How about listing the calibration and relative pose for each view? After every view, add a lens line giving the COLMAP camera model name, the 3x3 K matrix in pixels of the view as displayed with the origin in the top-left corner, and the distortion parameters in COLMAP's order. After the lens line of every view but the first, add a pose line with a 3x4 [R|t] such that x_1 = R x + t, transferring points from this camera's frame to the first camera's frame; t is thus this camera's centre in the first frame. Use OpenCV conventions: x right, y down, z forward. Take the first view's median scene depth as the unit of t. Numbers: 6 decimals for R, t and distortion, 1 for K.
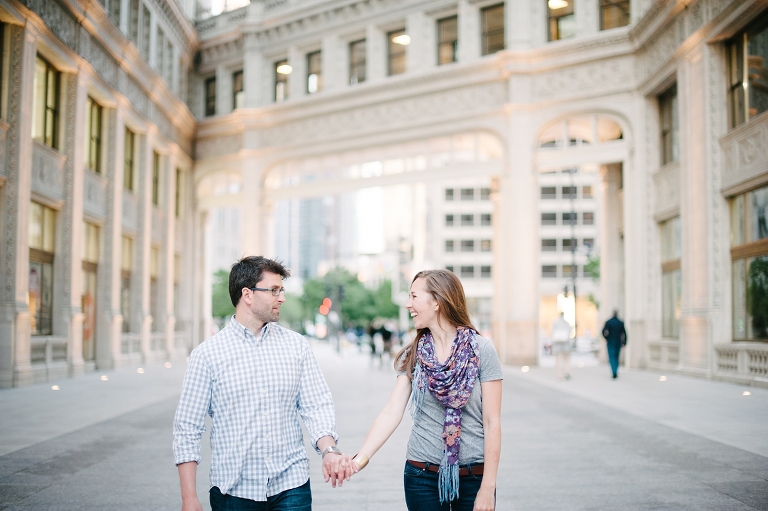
lens RADIAL K [[1120.3, 0, 384.0], [0, 1120.3, 255.5], [0, 0, 1]] dist [-0.217791, -0.021659]
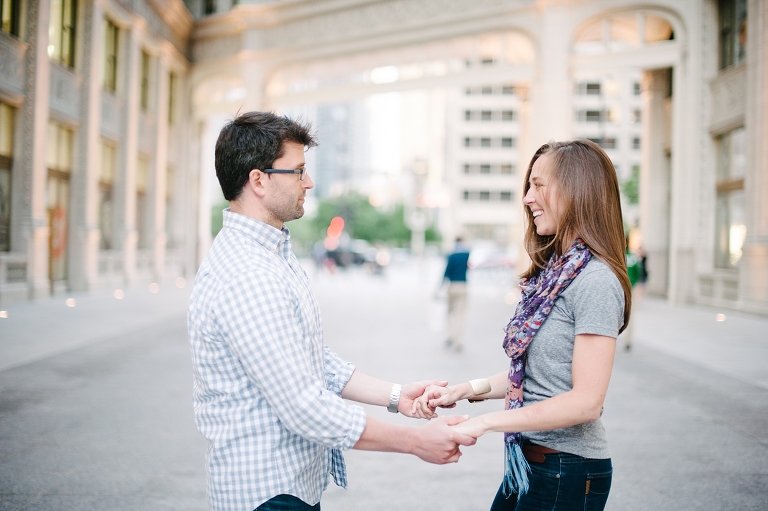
lens RADIAL K [[1120.3, 0, 384.0], [0, 1120.3, 255.5], [0, 0, 1]] dist [-0.217791, -0.021659]
pose [[0.999710, 0.020569, -0.012526, 0.002402], [-0.019675, 0.997505, 0.067802, 0.009119], [0.013890, -0.067536, 0.997620, 0.122225]]
